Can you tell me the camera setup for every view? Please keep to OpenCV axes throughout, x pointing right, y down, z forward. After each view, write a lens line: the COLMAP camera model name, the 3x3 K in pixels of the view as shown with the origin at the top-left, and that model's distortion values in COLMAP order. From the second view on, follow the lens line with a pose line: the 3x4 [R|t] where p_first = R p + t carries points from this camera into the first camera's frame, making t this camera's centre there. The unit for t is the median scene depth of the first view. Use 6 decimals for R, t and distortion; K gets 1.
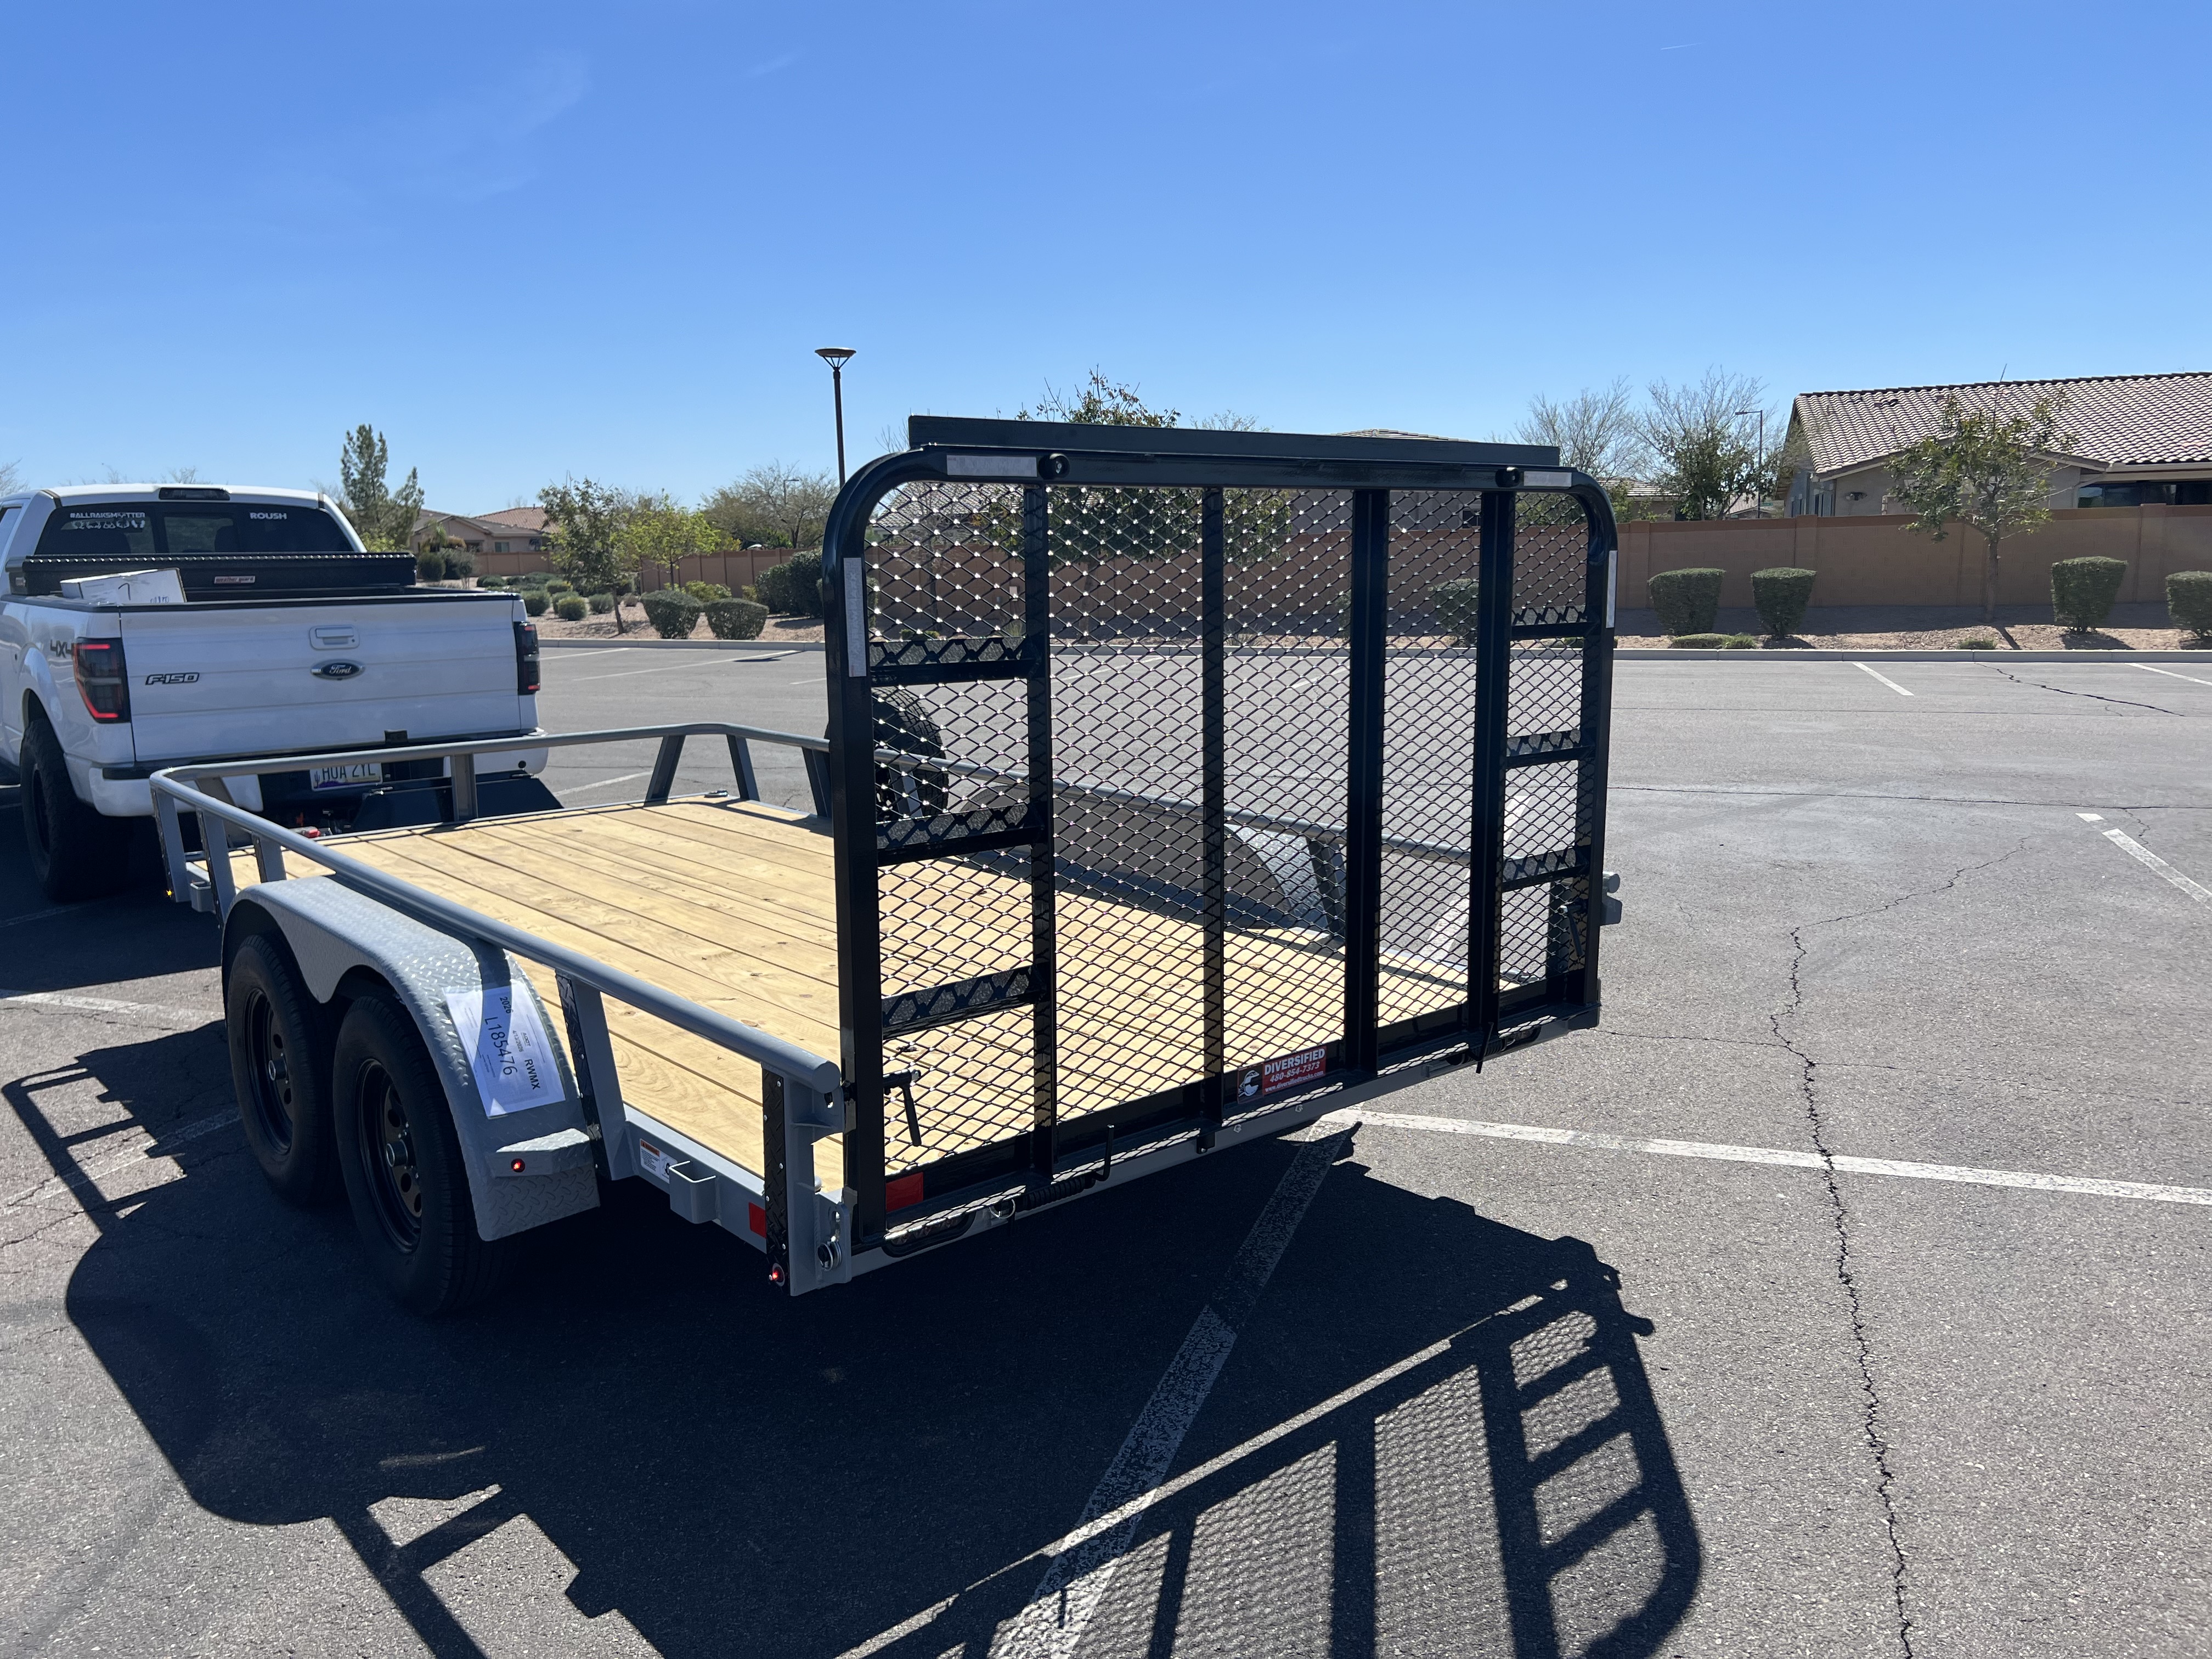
lens RADIAL K [[1656.9, 0, 1118.9], [0, 1656.9, 831.6], [0, 0, 1]] dist [0.024606, -0.001761]
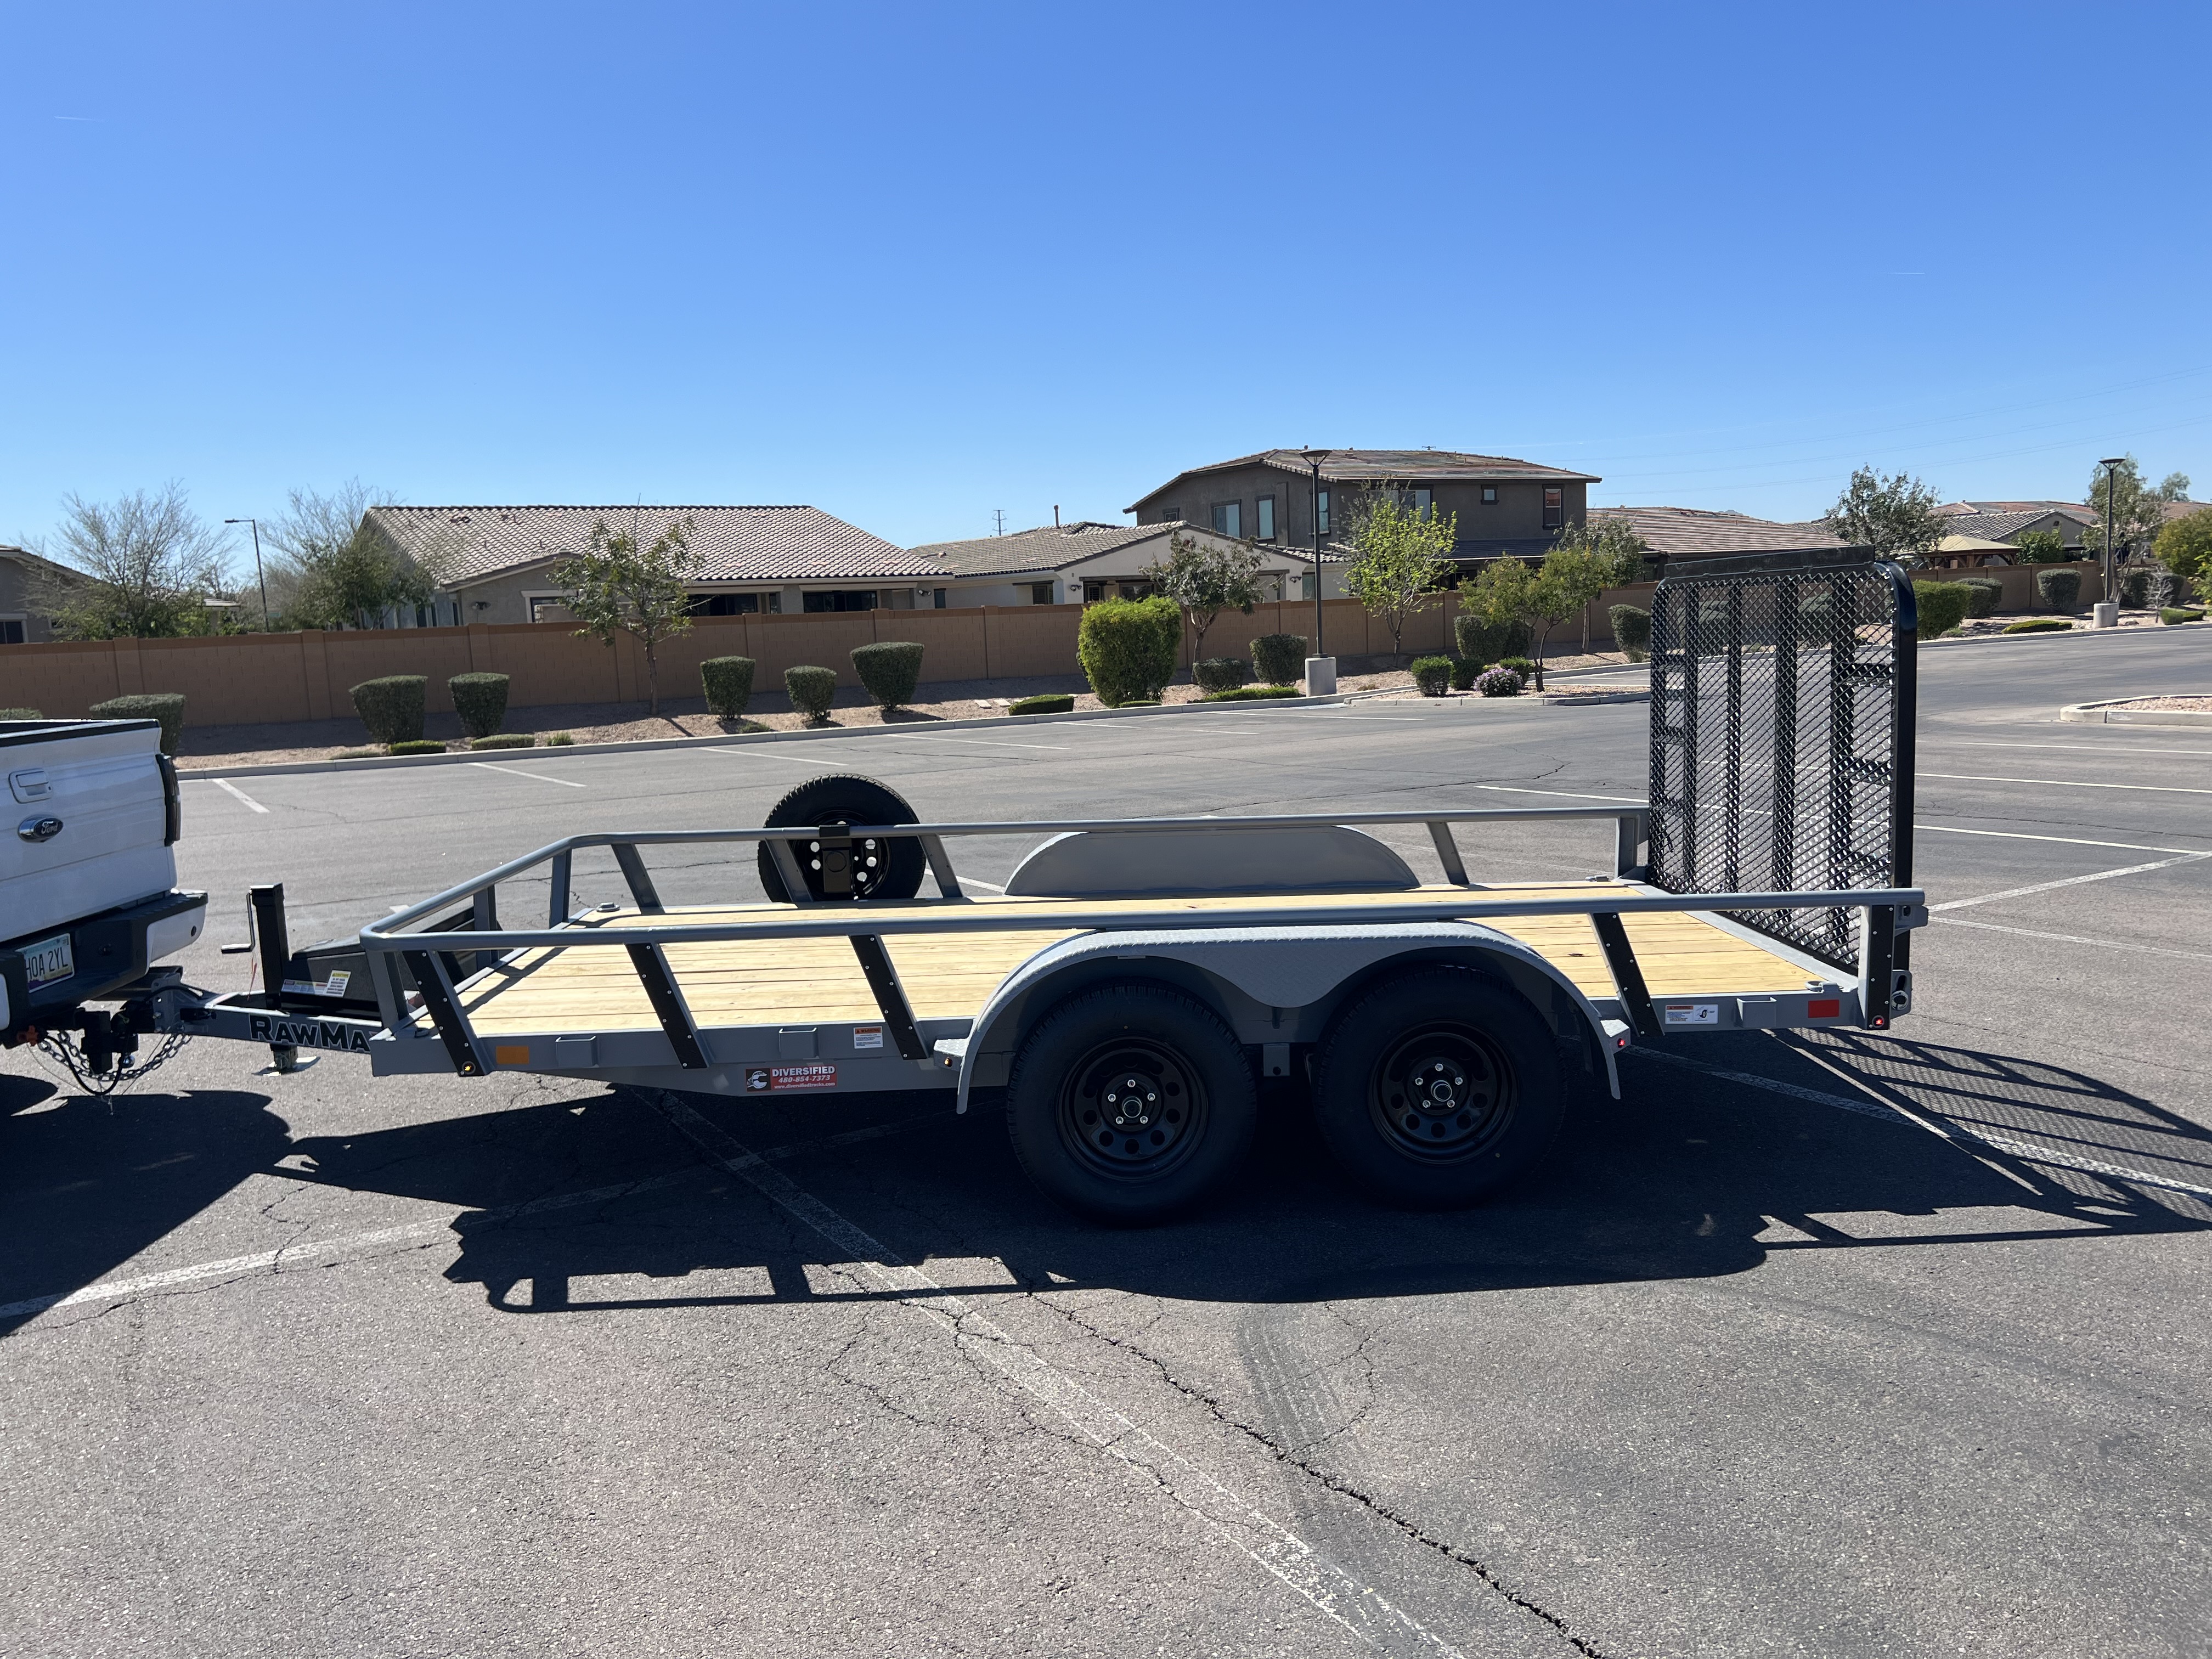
lens RADIAL K [[1656.9, 0, 1118.9], [0, 1656.9, 831.6], [0, 0, 1]] dist [0.024606, -0.001761]
pose [[0.637259, -0.106263, 0.763288, -0.939770], [0.155632, 0.987786, 0.007582, -0.033615], [-0.754771, 0.113960, 0.646014, 0.201107]]
